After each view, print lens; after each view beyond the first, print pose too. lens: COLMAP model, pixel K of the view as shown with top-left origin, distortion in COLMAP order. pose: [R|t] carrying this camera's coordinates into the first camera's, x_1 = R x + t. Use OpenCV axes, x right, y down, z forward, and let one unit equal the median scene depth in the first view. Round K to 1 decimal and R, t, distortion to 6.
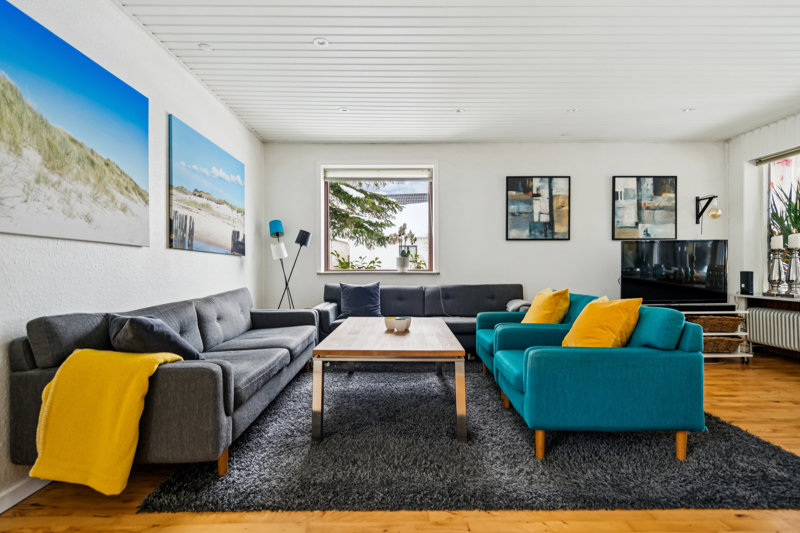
lens RADIAL K [[402.4, 0, 400.0], [0, 402.4, 264.7], [0, 0, 1]] dist [0.004390, 0.002762]
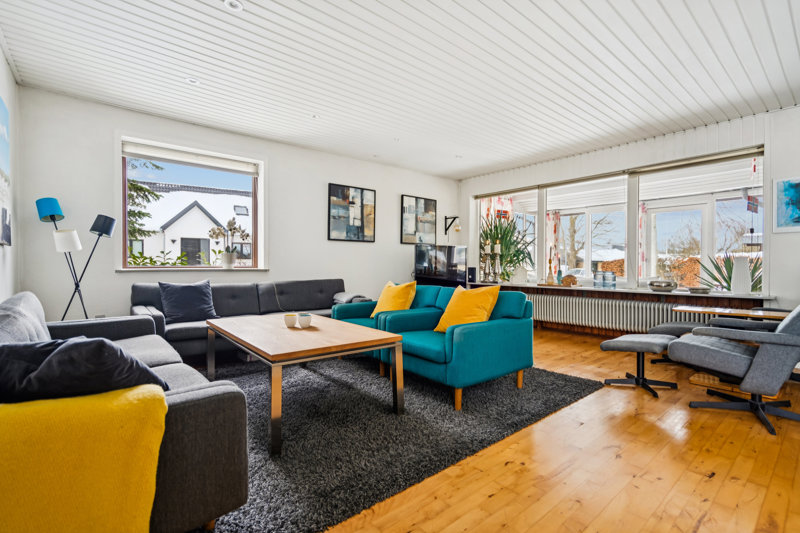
lens RADIAL K [[365.9, 0, 400.9], [0, 365.9, 267.0], [0, 0, 1]] dist [-0.001794, 0.002380]
pose [[0.775007, -0.000723, 0.631952, -0.227835], [-0.007977, 0.999908, 0.010926, 0.001560], [-0.631902, -0.013509, 0.774931, 0.083921]]
